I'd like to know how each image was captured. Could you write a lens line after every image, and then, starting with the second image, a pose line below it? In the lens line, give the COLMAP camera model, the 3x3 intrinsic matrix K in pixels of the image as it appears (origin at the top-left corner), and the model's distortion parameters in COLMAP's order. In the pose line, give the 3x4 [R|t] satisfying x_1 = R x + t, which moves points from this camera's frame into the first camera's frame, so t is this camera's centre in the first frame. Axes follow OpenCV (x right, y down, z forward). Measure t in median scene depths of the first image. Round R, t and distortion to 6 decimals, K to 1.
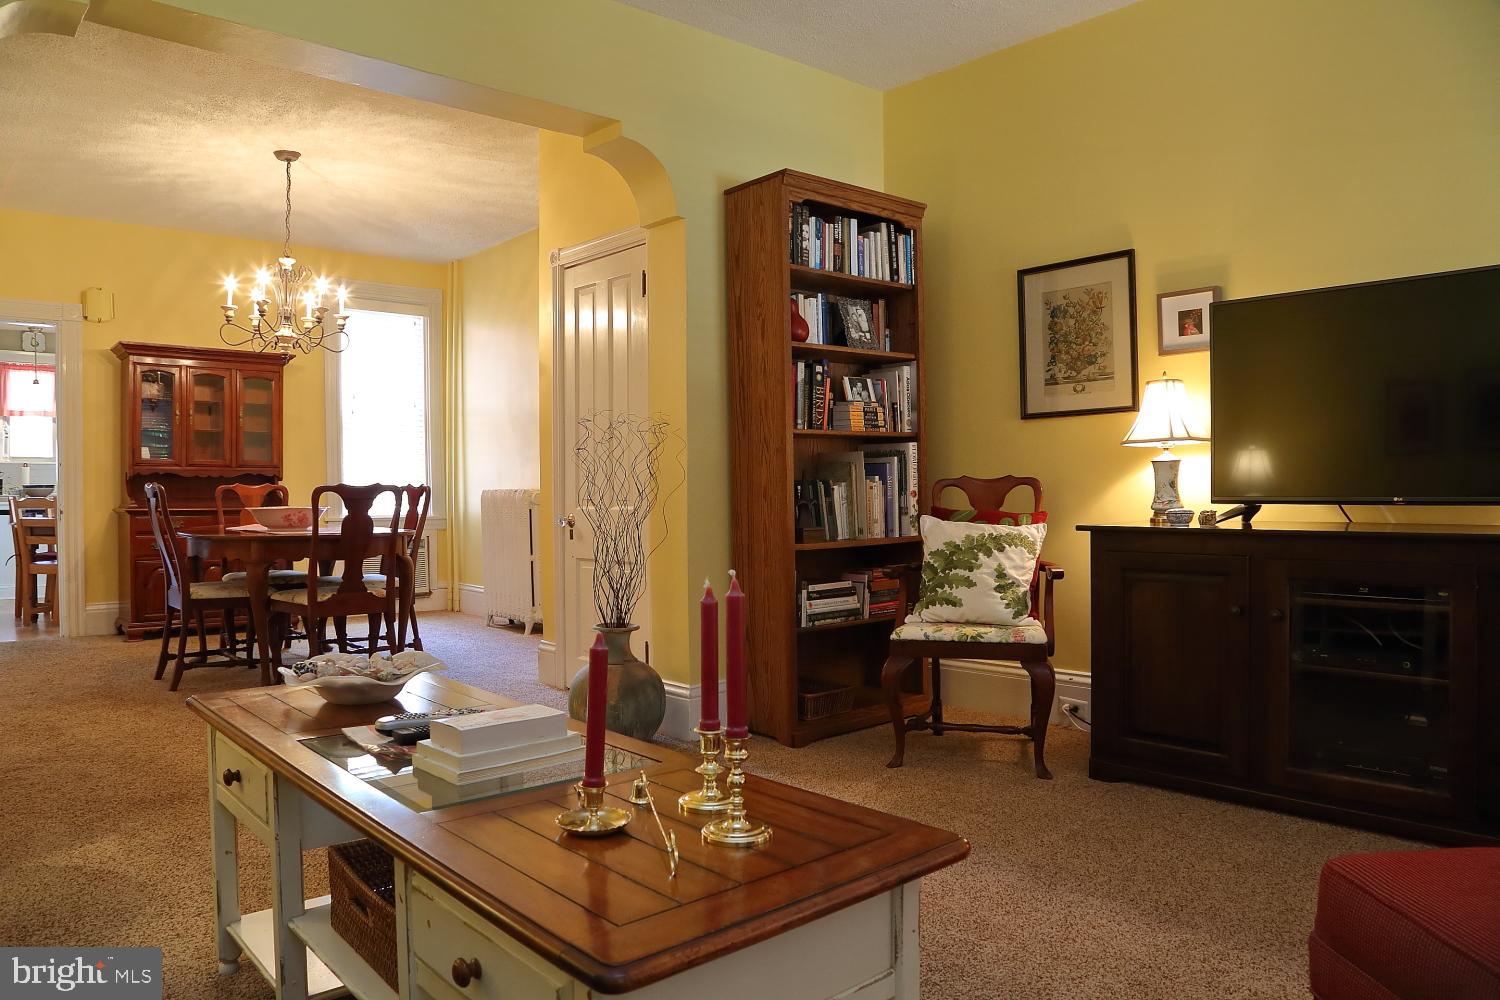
lens RADIAL K [[1078.1, 0, 765.2], [0, 1078.1, 500.7], [0, 0, 1]] dist [-0.105385, 0.068081]
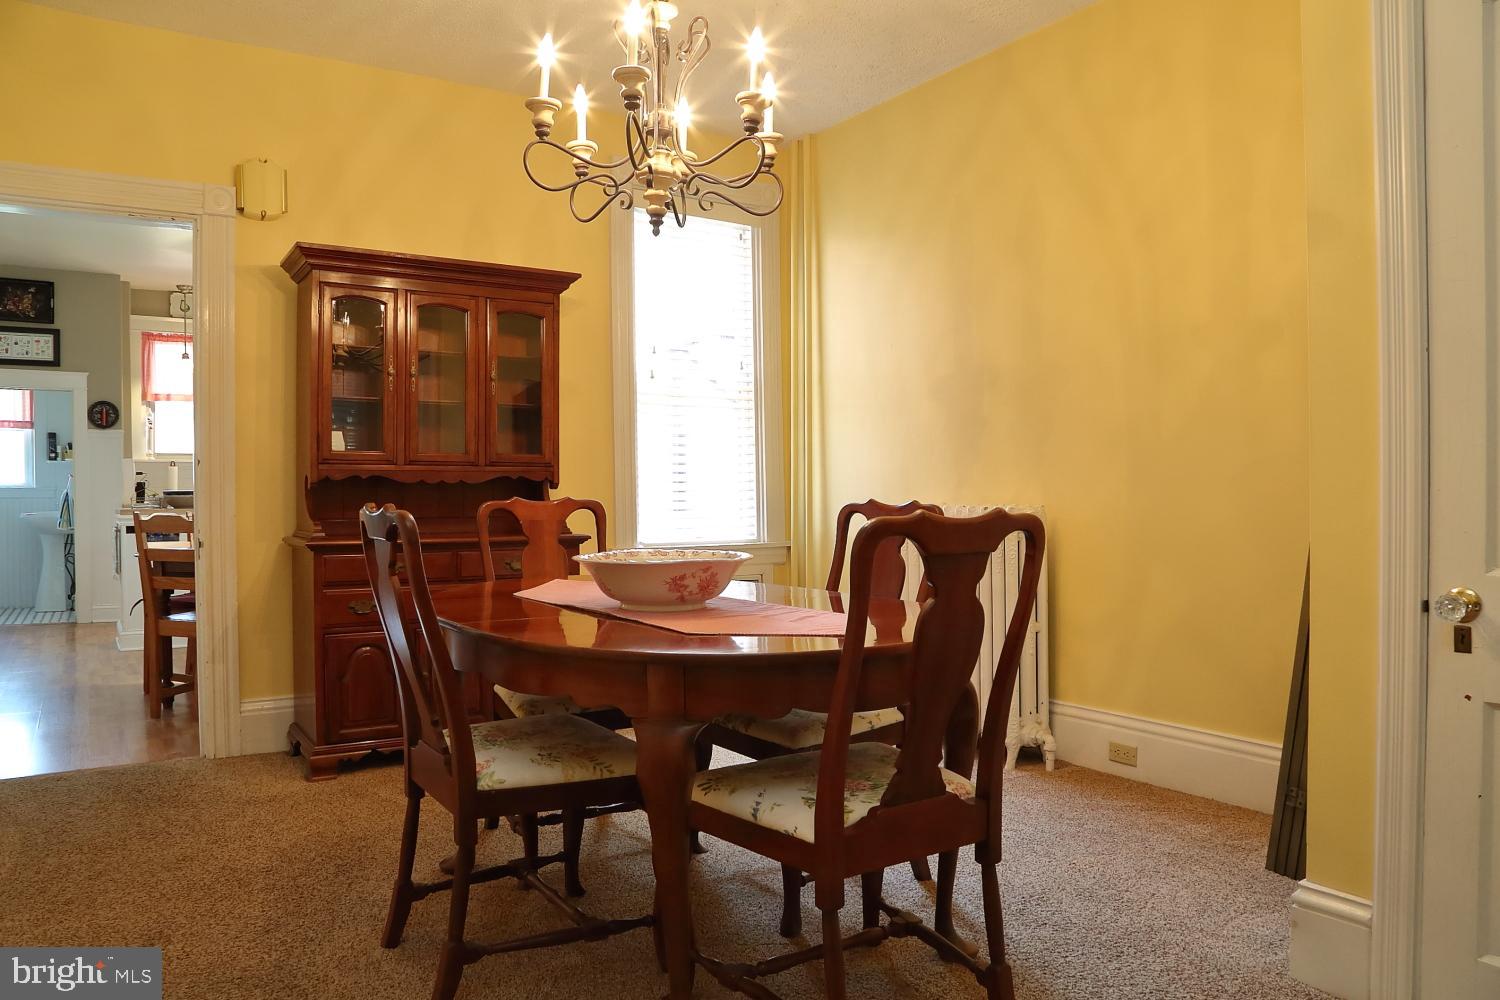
lens RADIAL K [[1053.1, 0, 736.0], [0, 1053.1, 500.2], [0, 0, 1]] dist [-0.098054, 0.056095]
pose [[0.990563, 0.001497, -0.137053, -0.295306], [-0.001126, 0.999995, 0.002785, -0.015110], [0.137056, -0.002605, 0.990560, 0.462548]]
